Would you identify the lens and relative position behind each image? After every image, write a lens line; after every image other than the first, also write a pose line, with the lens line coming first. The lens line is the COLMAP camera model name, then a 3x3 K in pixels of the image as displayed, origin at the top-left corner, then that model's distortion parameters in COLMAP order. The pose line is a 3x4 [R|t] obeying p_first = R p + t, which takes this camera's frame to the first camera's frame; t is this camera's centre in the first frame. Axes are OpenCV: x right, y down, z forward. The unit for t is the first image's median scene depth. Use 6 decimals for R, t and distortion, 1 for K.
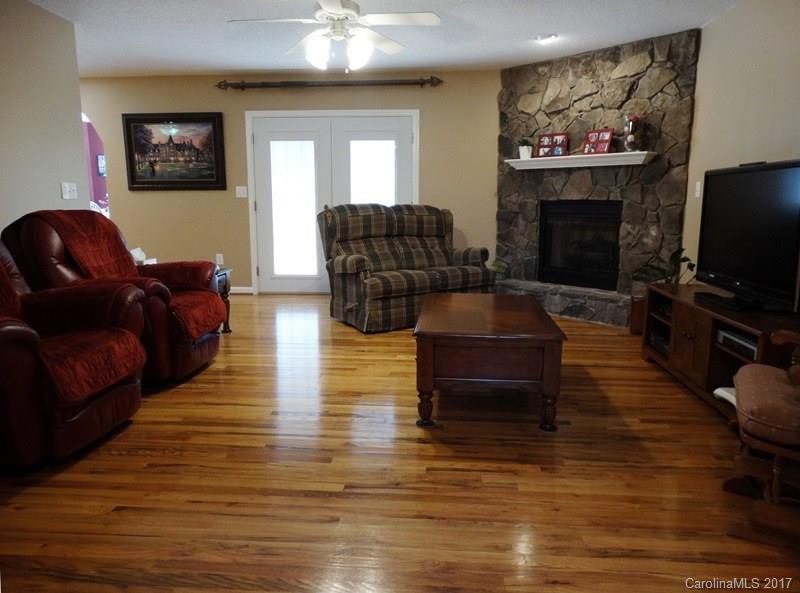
lens RADIAL K [[570.3, 0, 399.9], [0, 570.3, 296.2], [0, 0, 1]] dist [-0.005583, 0.005547]
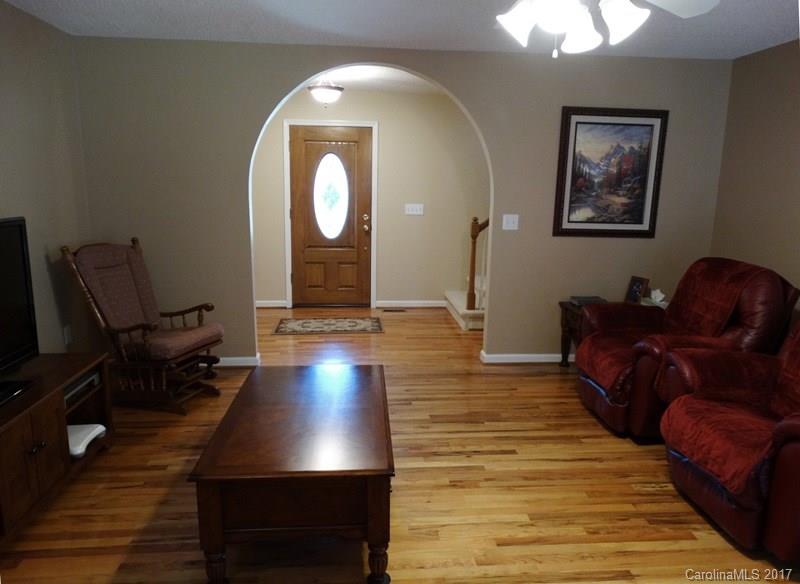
lens RADIAL K [[570.3, 0, 401.3], [0, 570.3, 291.7], [0, 0, 1]] dist [-0.005583, 0.005547]
pose [[-0.985797, 0.021333, -0.166579, 0.171345], [-0.039109, 0.935467, 0.351243, -0.474411], [0.163322, 0.352769, -0.921347, 1.962420]]
